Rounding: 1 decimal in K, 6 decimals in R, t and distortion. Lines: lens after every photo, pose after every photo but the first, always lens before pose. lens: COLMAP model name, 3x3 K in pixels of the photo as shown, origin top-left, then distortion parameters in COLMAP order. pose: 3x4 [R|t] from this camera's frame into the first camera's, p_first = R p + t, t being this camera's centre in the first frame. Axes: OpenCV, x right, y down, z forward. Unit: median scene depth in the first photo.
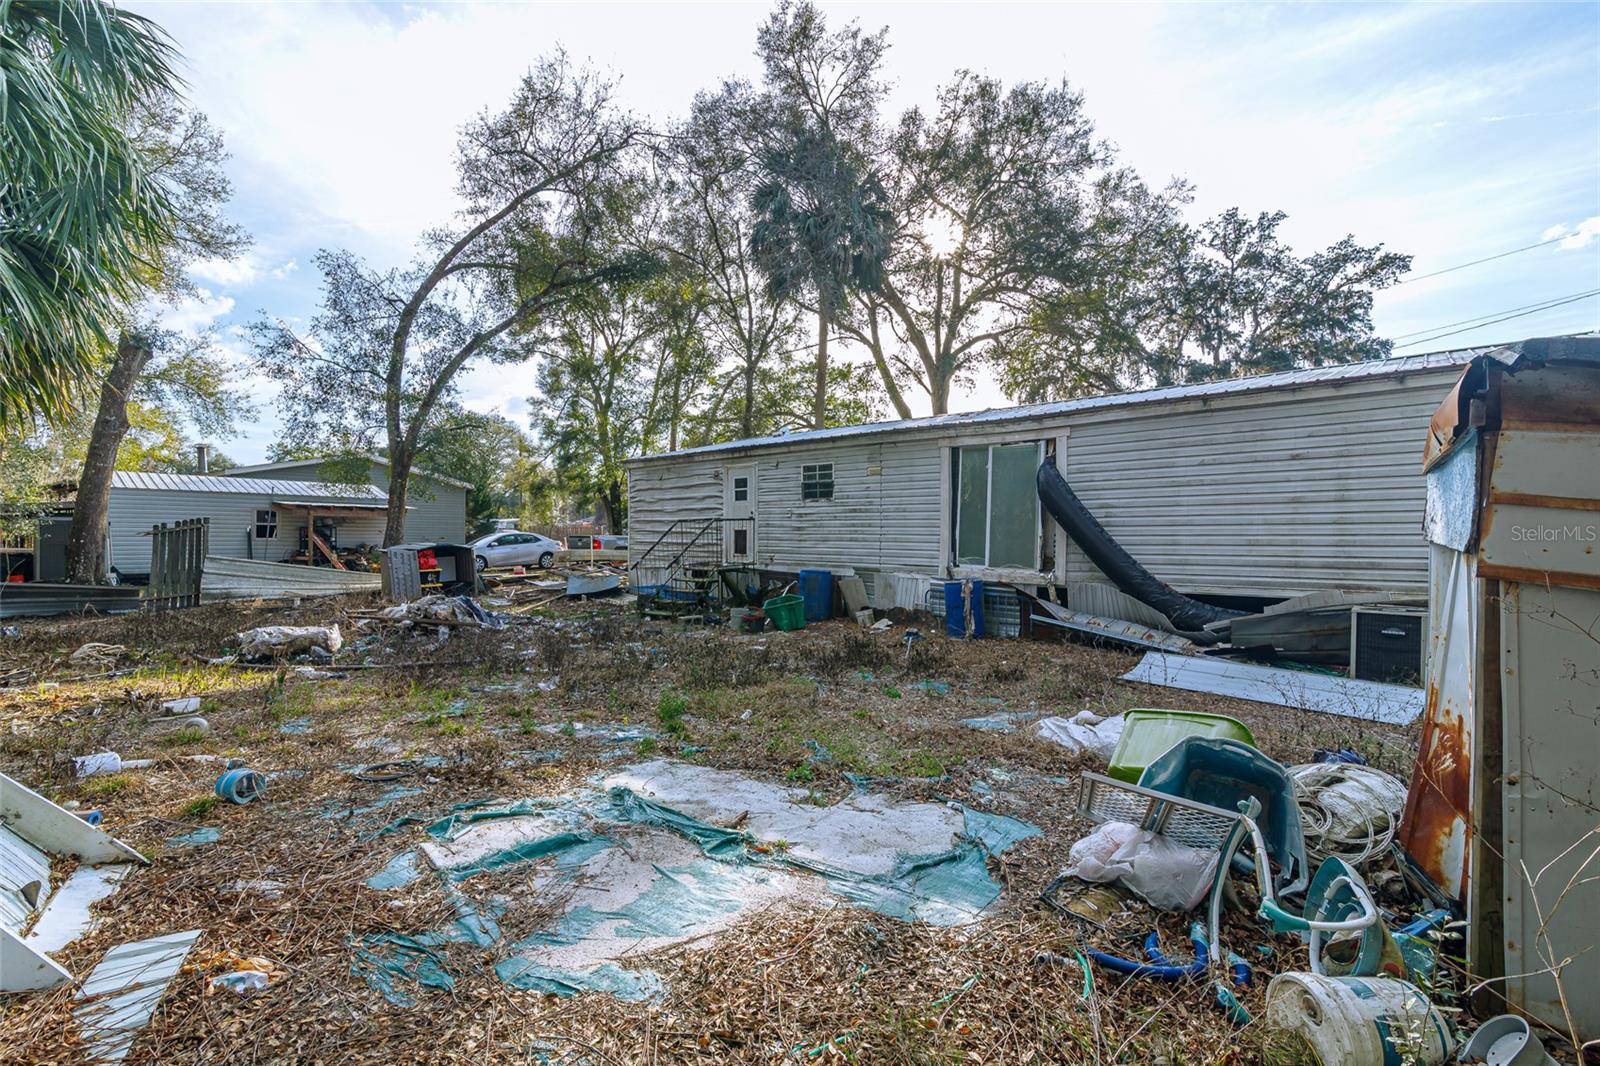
lens RADIAL K [[724.9, 0, 798.5], [0, 724.9, 539.5], [0, 0, 1]] dist [-0.000125, -0.000036]
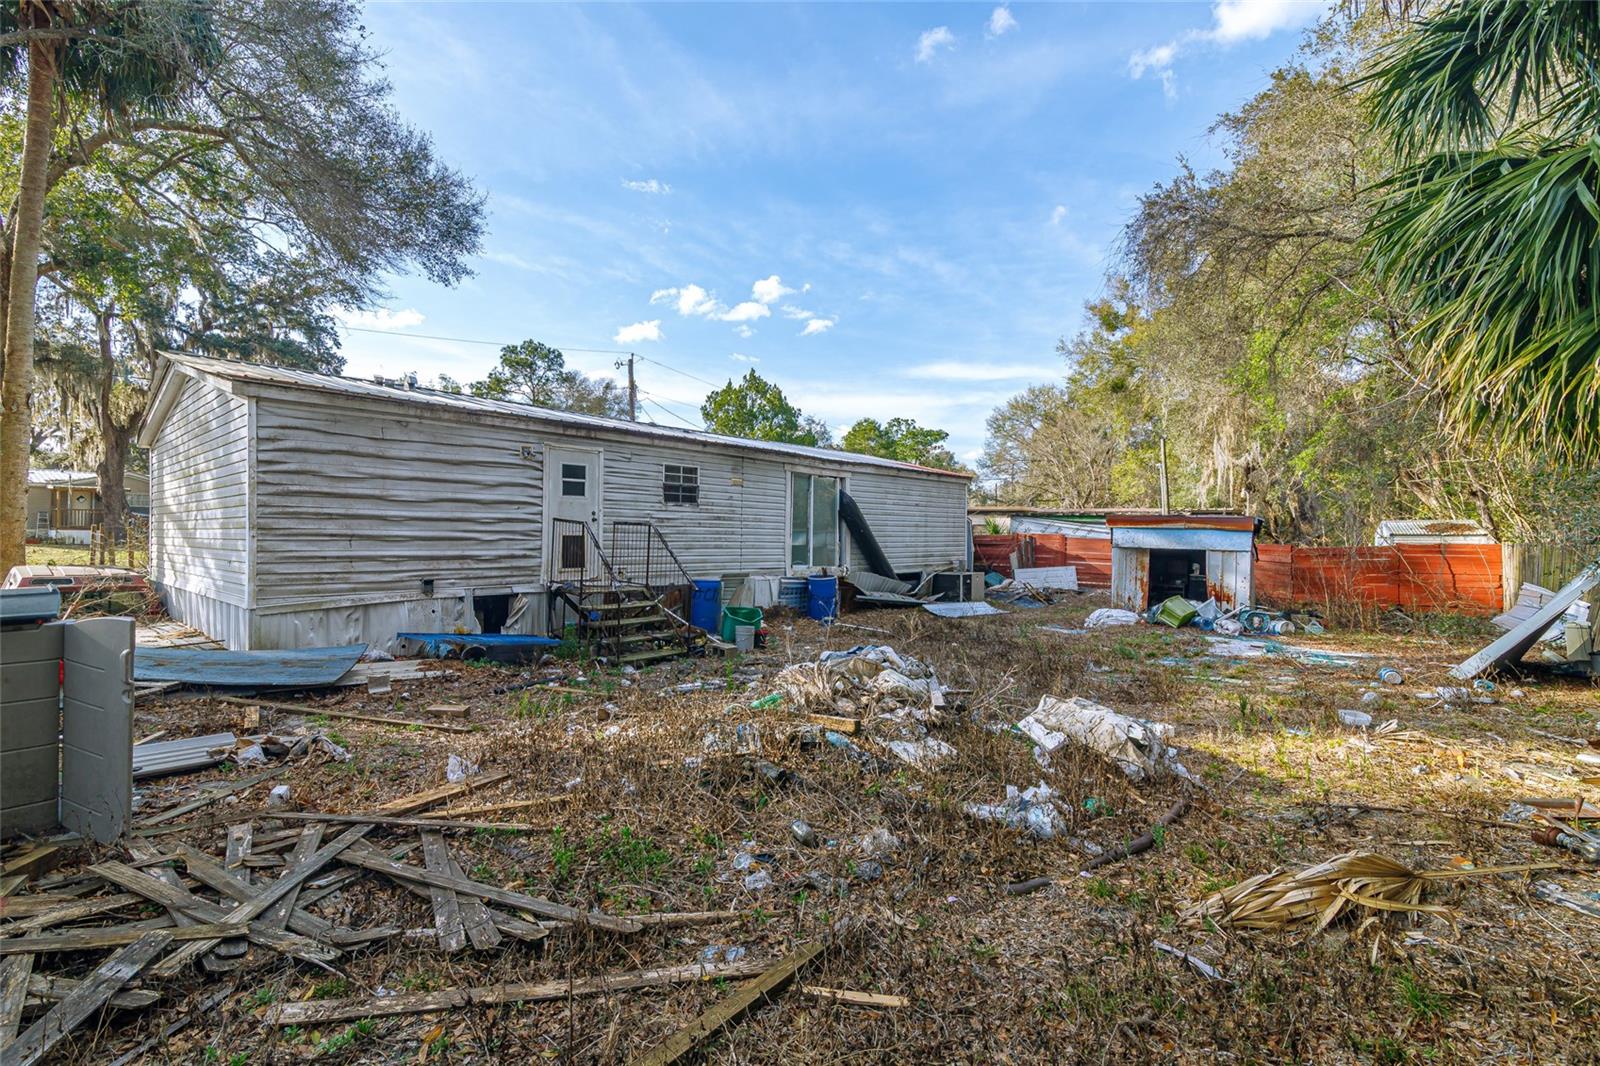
lens RADIAL K [[724.9, 0, 798.5], [0, 724.9, 539.5], [0, 0, 1]] dist [-0.000125, -0.000036]
pose [[0.004462, -0.005626, 0.999974, -0.905225], [-0.003217, 0.999979, 0.005640, -0.015546], [-0.999985, -0.003242, 0.004444, 0.855195]]
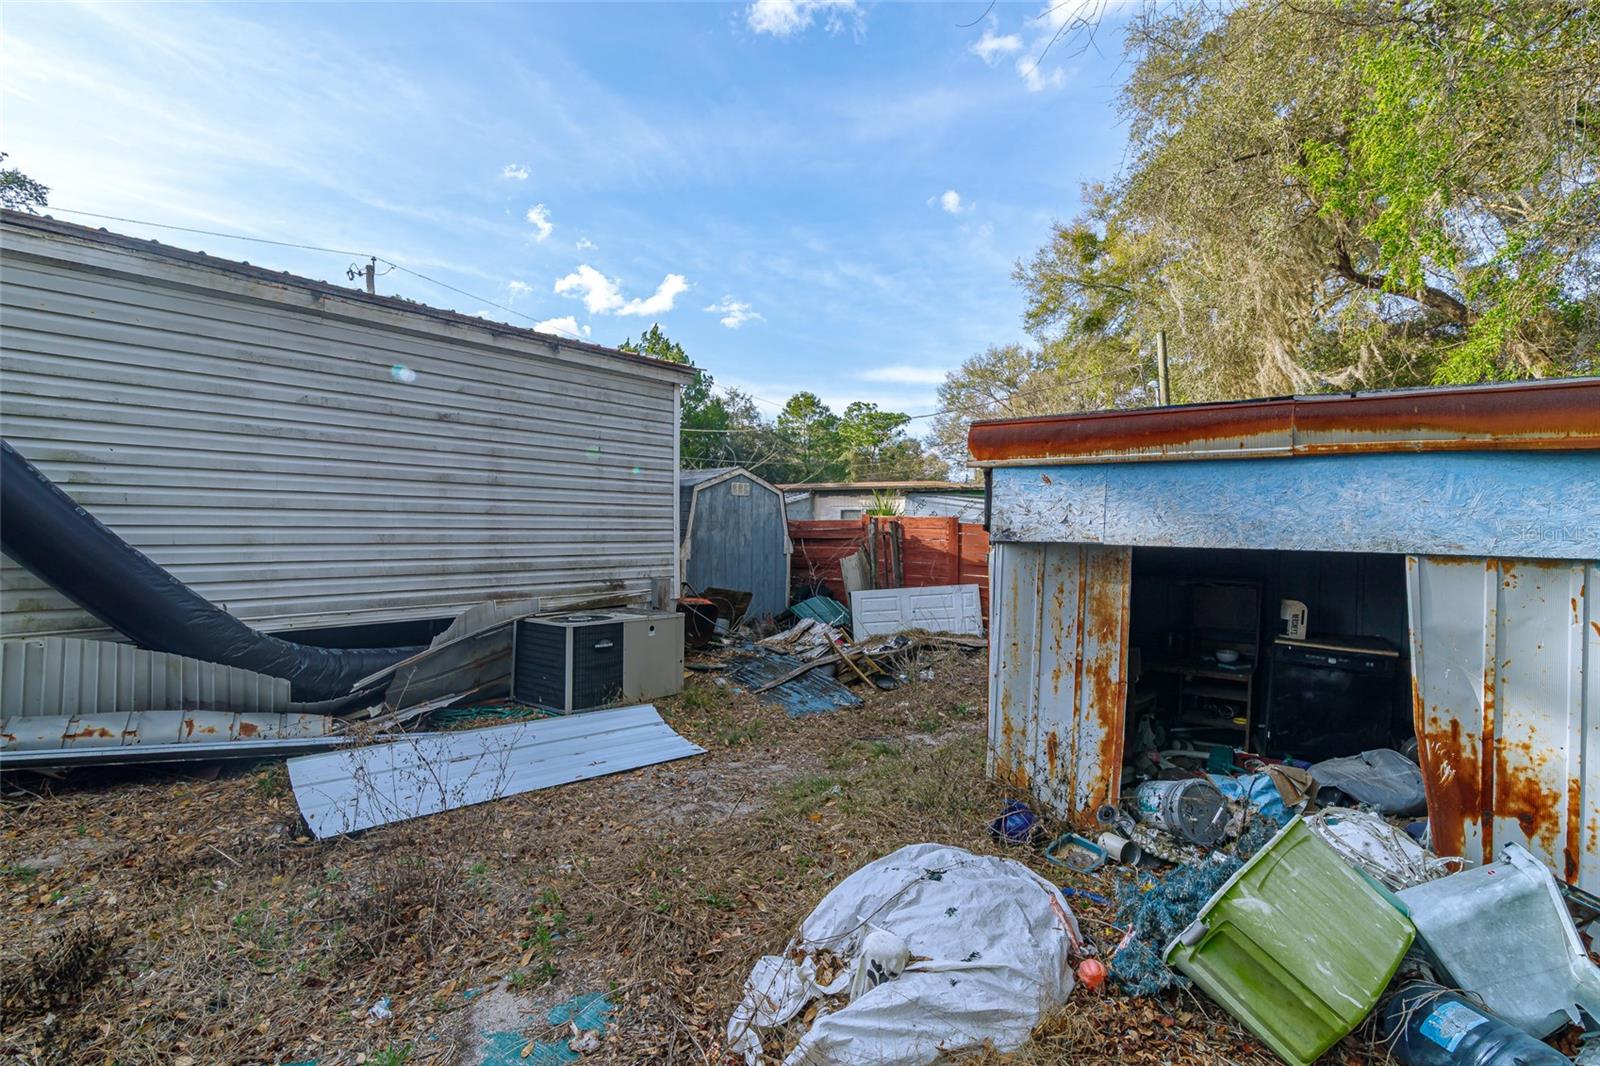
lens RADIAL K [[724.9, 0, 798.5], [0, 724.9, 539.5], [0, 0, 1]] dist [-0.000125, -0.000036]
pose [[-0.008873, -0.007406, 0.999933, -0.012815], [-0.003356, 0.999967, 0.007377, -0.001213], [-0.999955, -0.003290, -0.008898, 0.425267]]
